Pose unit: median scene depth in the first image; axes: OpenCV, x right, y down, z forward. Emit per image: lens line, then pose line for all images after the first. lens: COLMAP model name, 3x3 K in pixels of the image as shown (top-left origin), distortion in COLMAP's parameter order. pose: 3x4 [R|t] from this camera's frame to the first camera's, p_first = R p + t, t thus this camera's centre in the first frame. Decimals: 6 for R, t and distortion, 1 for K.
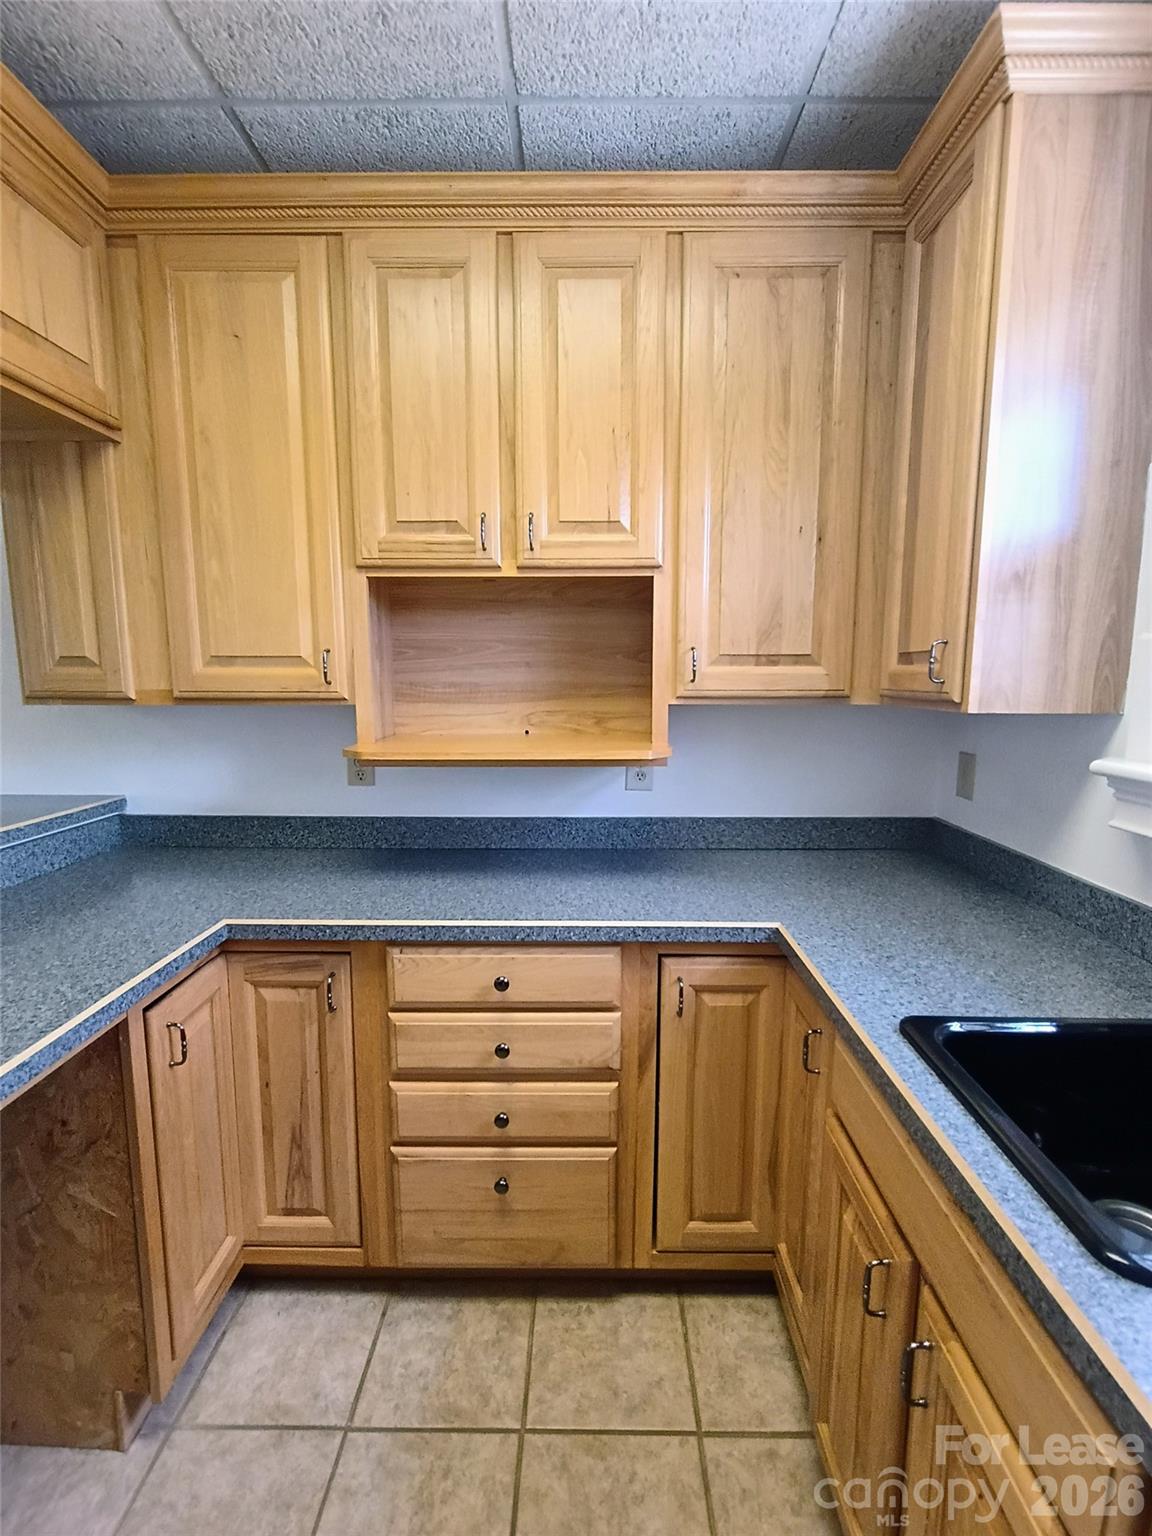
lens RADIAL K [[700.6, 0, 583.0], [0, 700.6, 775.0], [0, 0, 1]] dist [-0.011497, 0.003689]
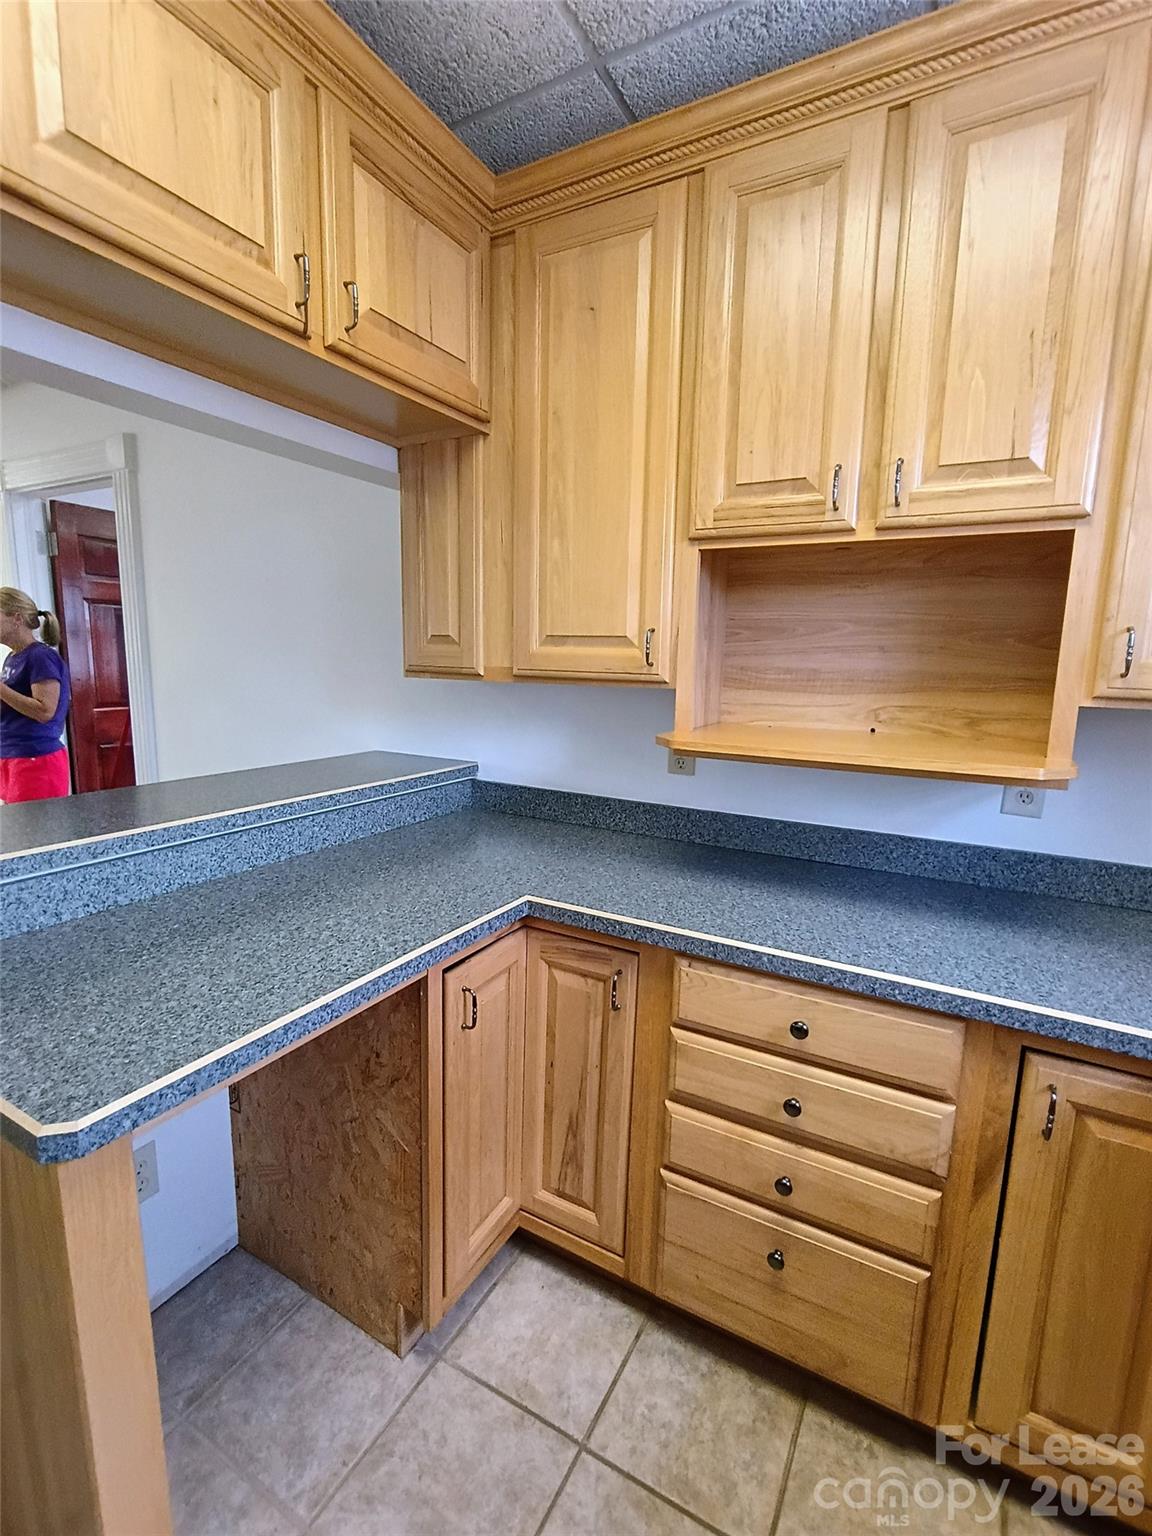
lens RADIAL K [[700.6, 0, 585.5], [0, 700.6, 774.7], [0, 0, 1]] dist [-0.011497, 0.003689]
pose [[0.878923, 0.097756, -0.466838, 0.018134], [-0.088857, 0.995196, 0.041101, -0.016034], [0.468614, 0.005357, 0.883387, 0.133874]]
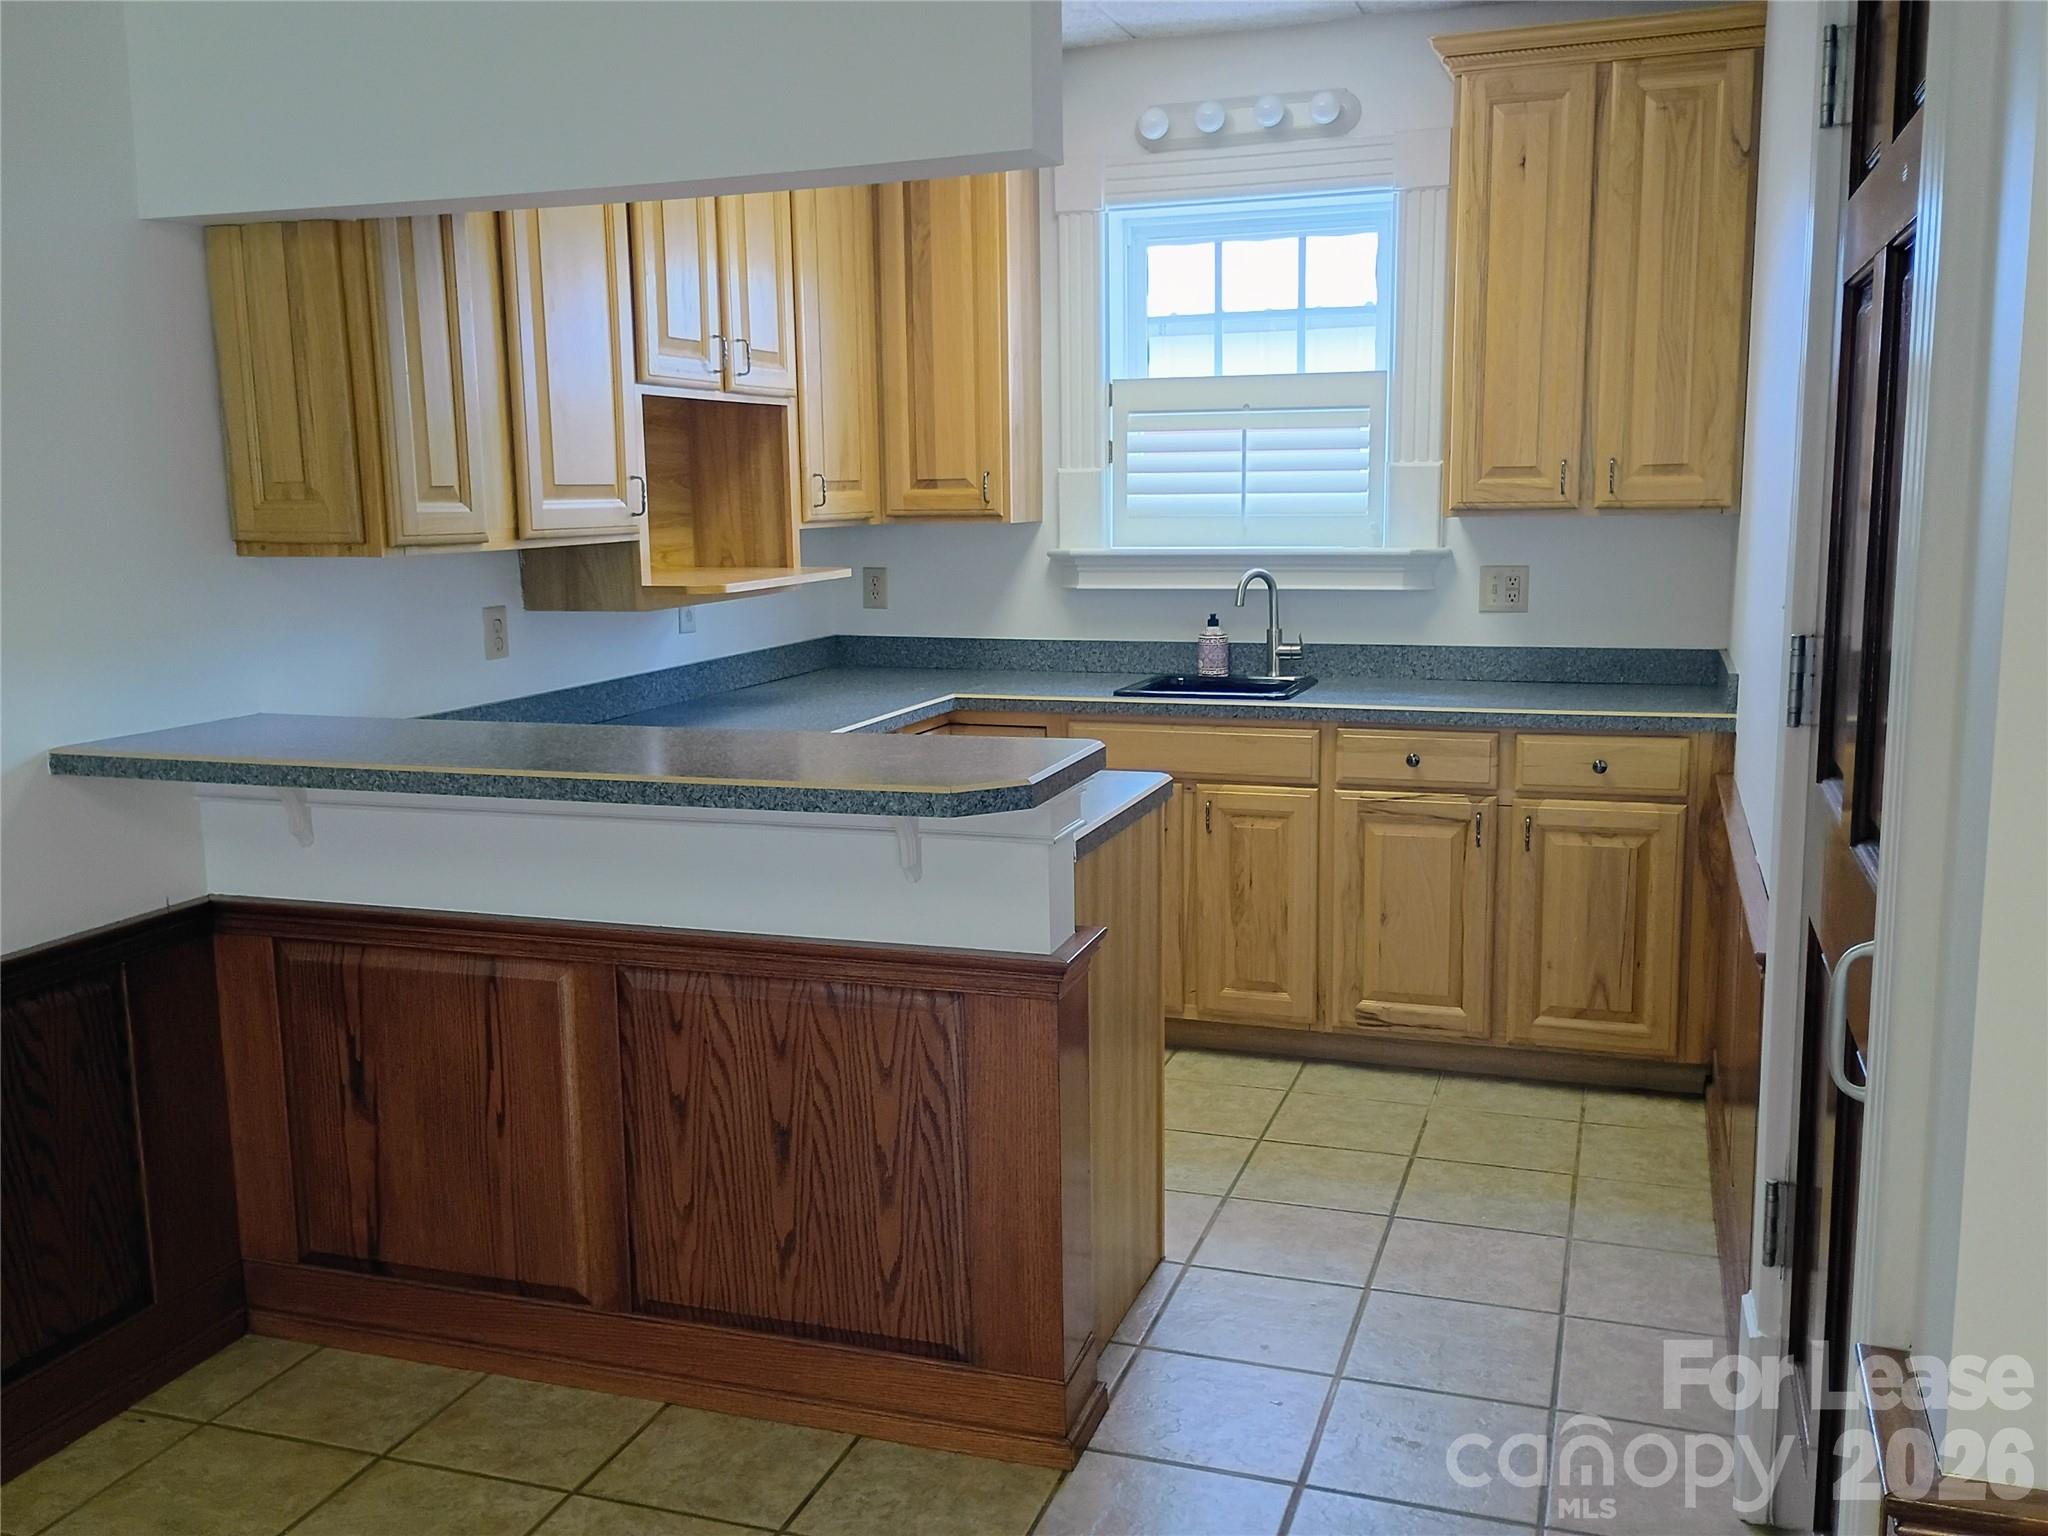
lens RADIAL K [[1776.5, 0, 1008.1], [0, 1776.5, 773.4], [0, 0, 1]] dist [0.057913, -0.075273]
pose [[0.328375, -0.156787, 0.931444, -2.570392], [0.148789, 0.982402, 0.112911, 0.003491], [-0.932755, 0.101511, 0.345925, -0.184818]]
